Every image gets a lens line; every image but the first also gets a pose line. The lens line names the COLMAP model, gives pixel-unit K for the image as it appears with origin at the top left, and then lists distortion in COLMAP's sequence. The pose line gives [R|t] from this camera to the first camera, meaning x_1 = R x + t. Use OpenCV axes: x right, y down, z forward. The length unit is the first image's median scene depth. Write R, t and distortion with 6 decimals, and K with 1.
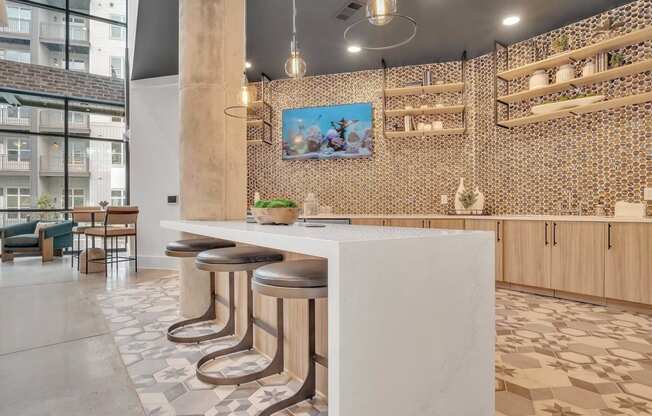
lens RADIAL K [[354.5, 0, 326.0], [0, 354.5, 208.0], [0, 0, 1]] dist [-0.003964, -0.000475]
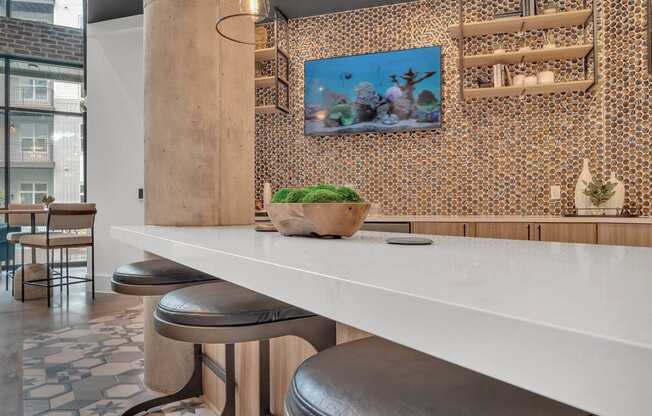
lens RADIAL K [[441.8, 0, 326.0], [0, 441.8, 208.0], [0, 0, 1]] dist [0.003275, 0.001296]
pose [[0.998794, -0.000065, -0.049104, -0.044786], [0.000159, 0.999998, 0.001917, 0.002445], [0.049104, -0.001923, 0.998792, 0.172598]]
